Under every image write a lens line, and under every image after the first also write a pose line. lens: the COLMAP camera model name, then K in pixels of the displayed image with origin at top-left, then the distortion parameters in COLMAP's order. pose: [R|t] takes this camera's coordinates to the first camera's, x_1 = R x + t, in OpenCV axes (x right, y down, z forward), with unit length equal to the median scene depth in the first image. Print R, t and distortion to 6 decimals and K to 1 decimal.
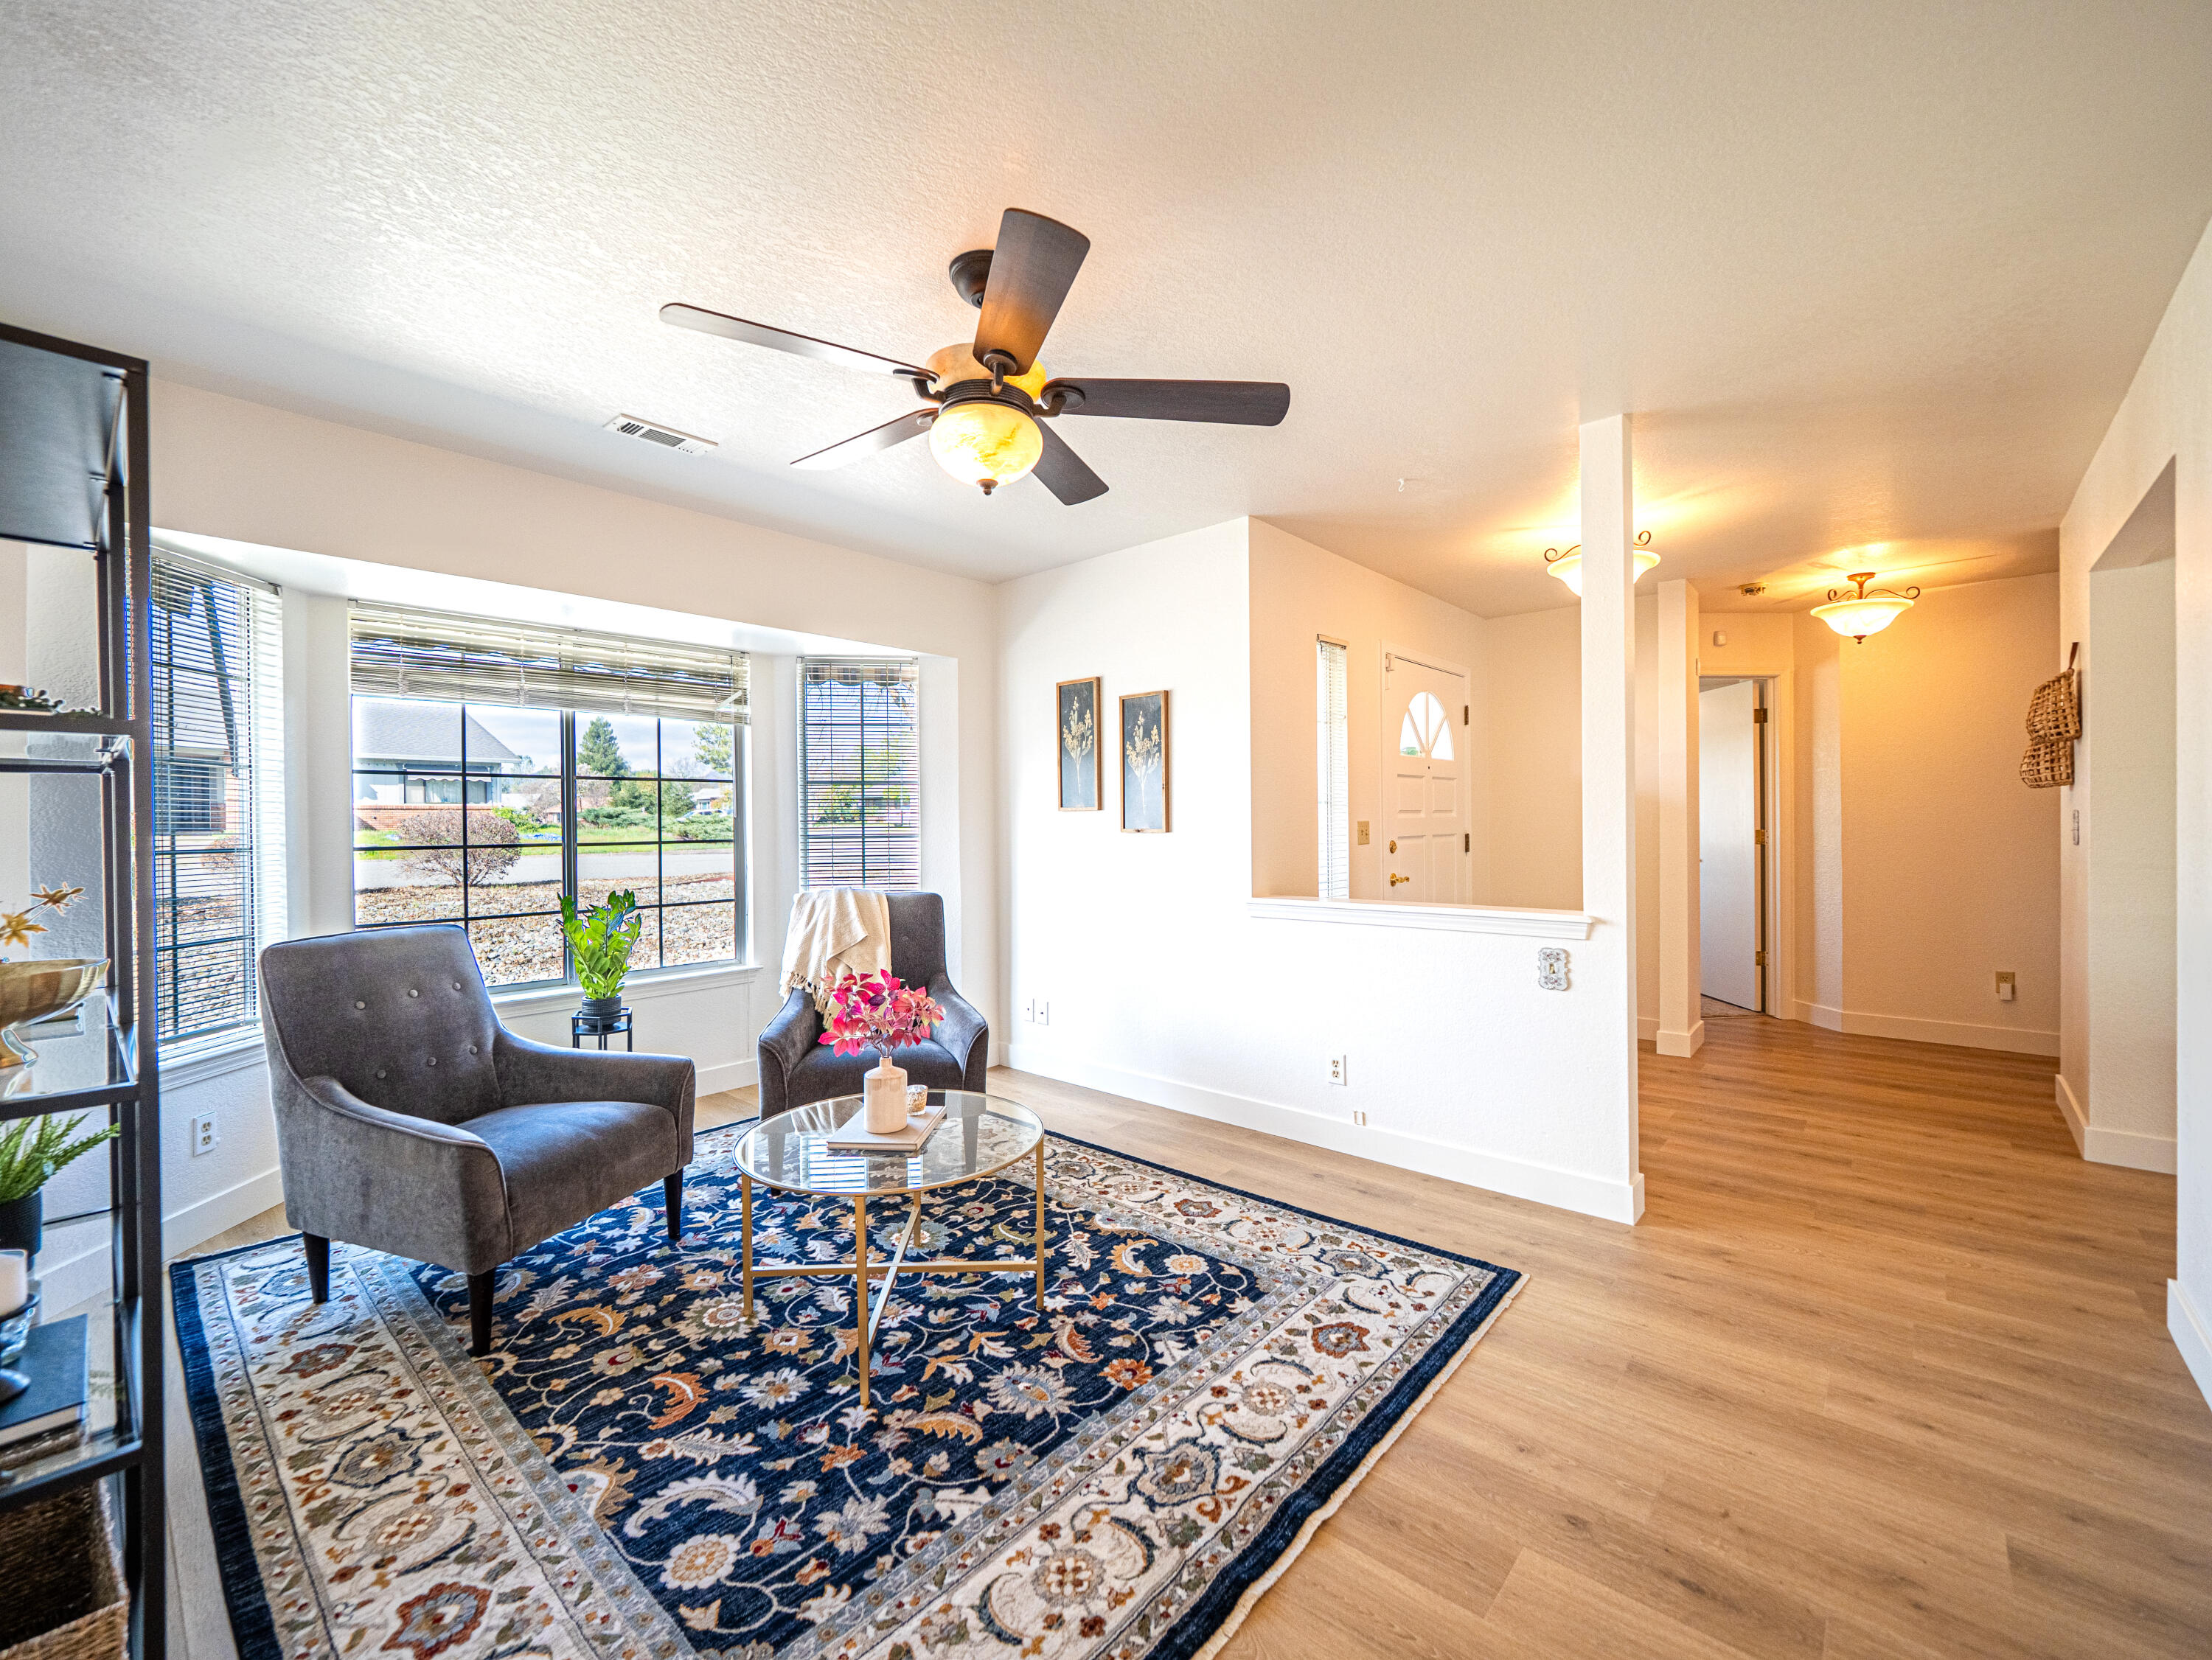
lens RADIAL K [[916.4, 0, 1083.0], [0, 916.4, 825.3], [0, 0, 1]] dist [0.011034, -0.010700]
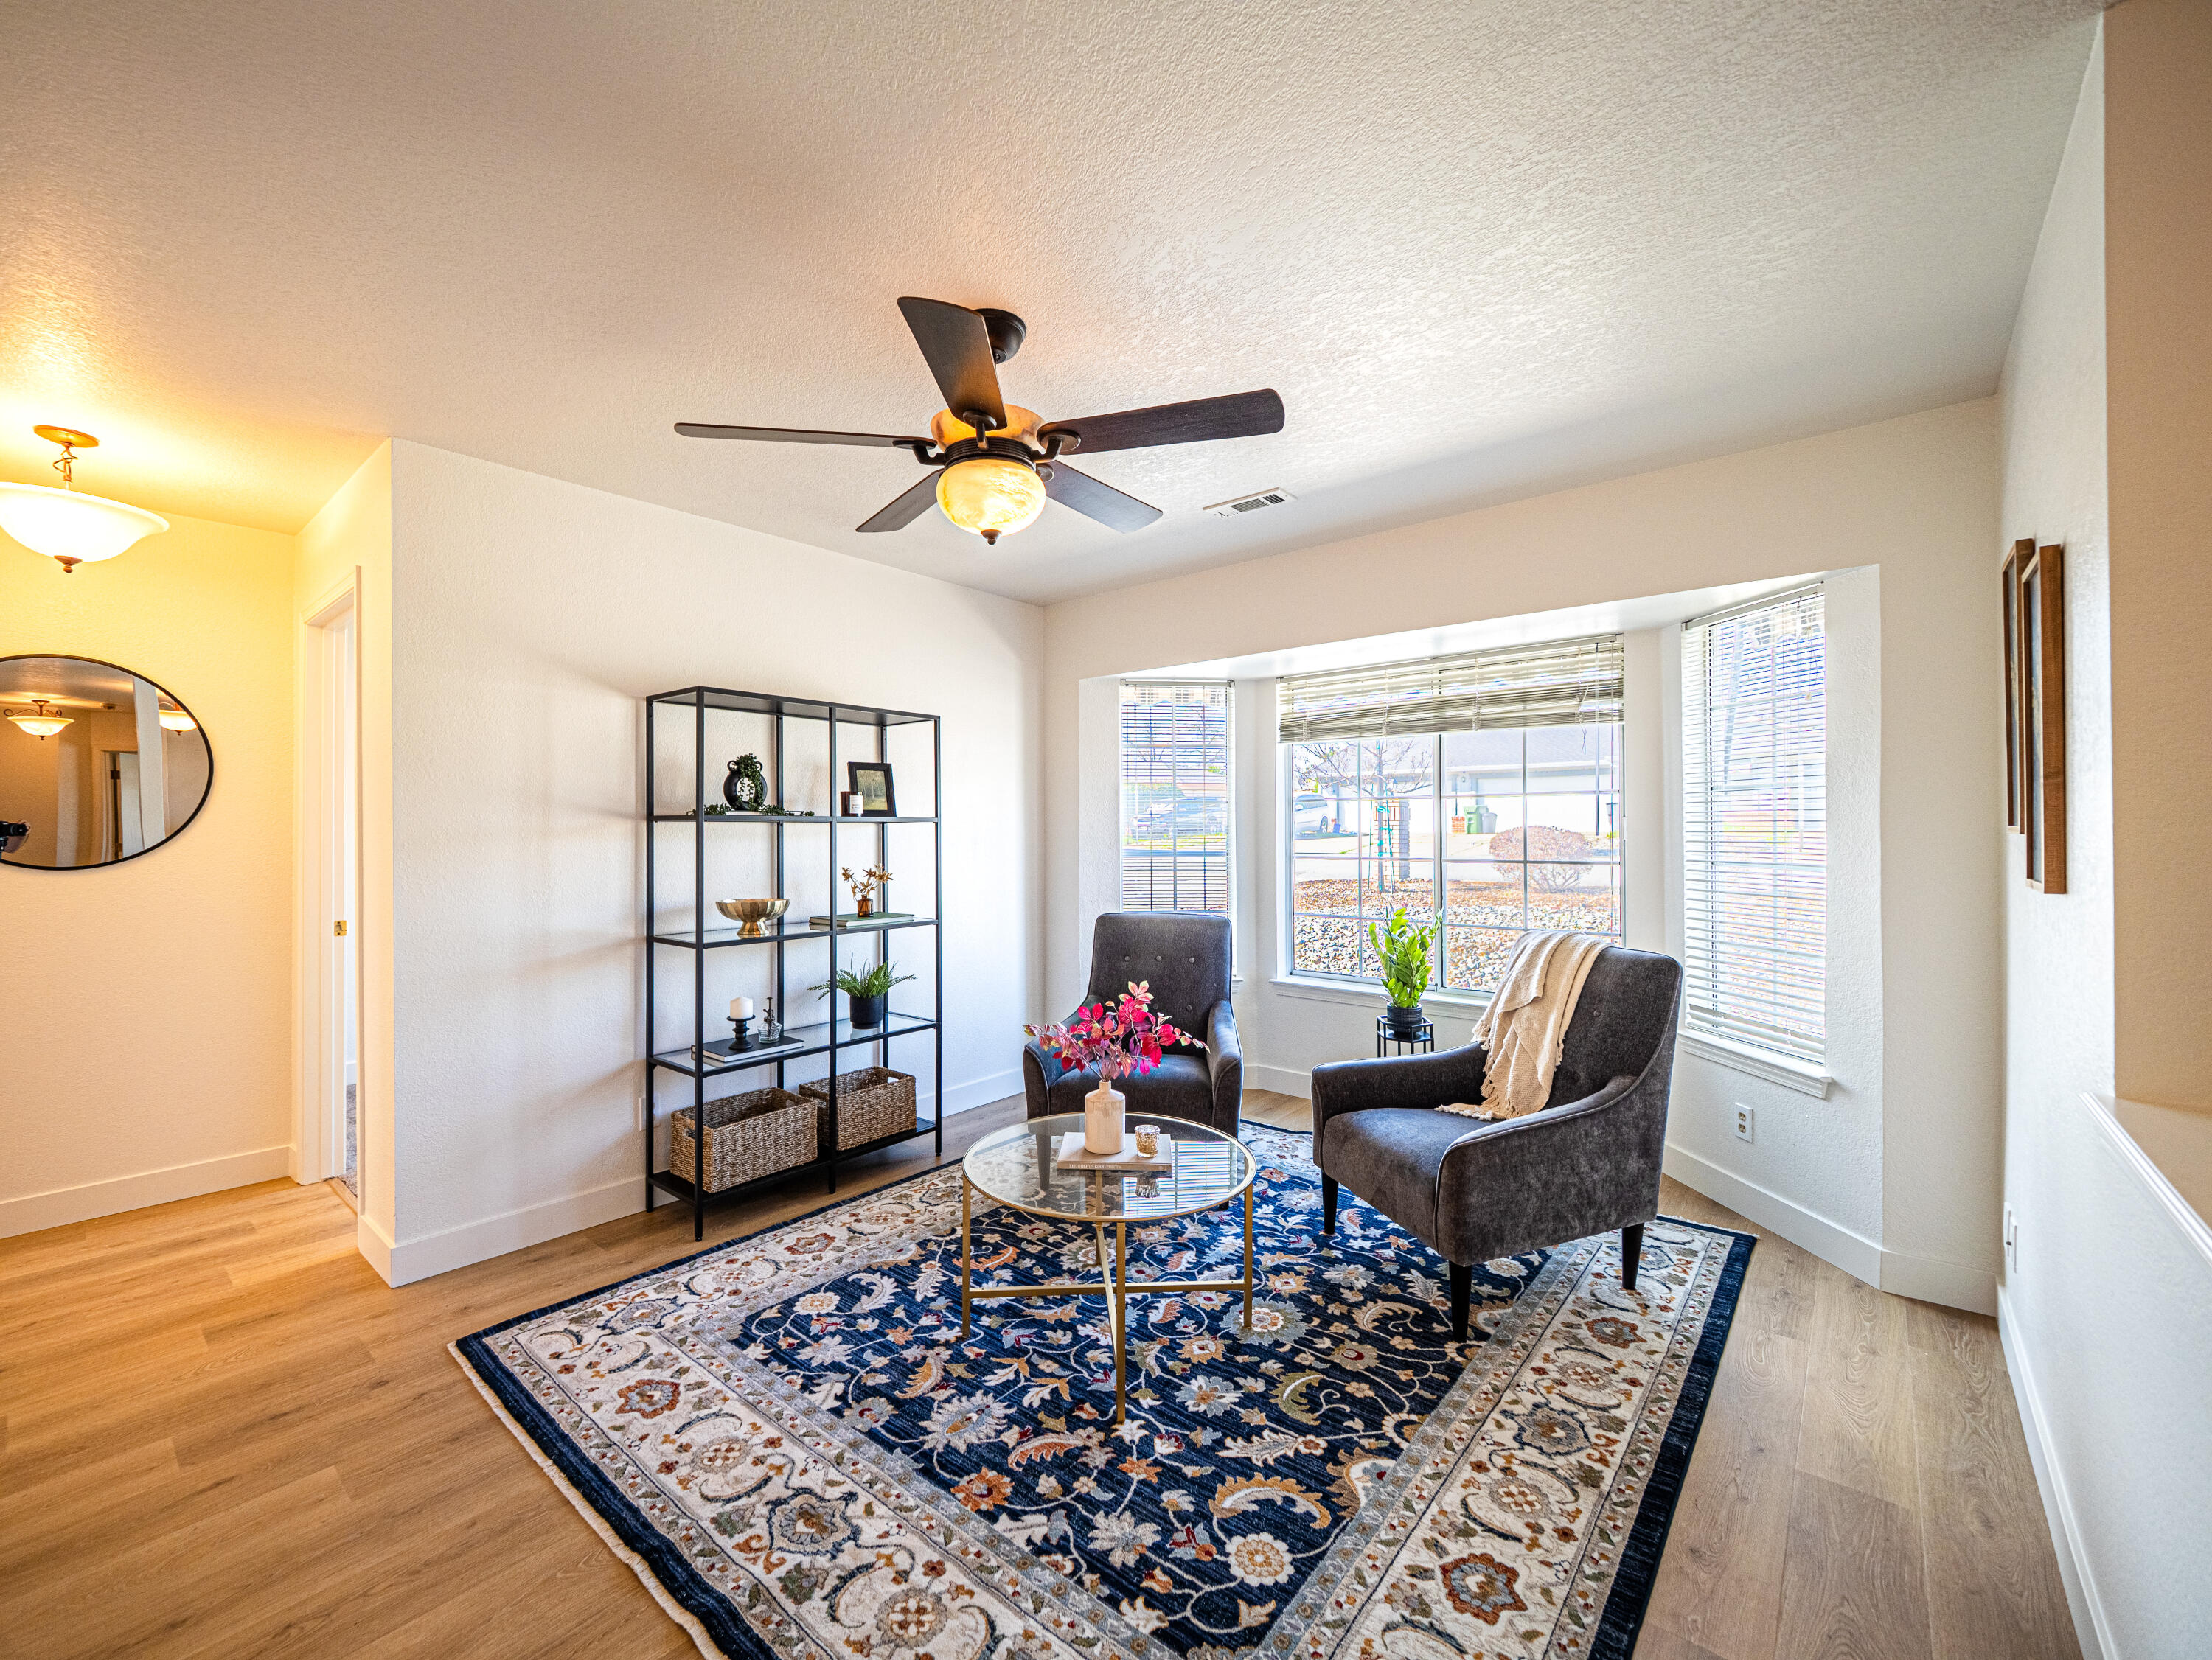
lens RADIAL K [[916.4, 0, 1083.0], [0, 916.4, 825.3], [0, 0, 1]] dist [0.011034, -0.010700]
pose [[0.037914, 0.007947, -0.999249, 0.891626], [-0.000390, 0.999968, 0.007938, -0.049440], [0.999281, 0.000089, 0.037916, 1.015518]]
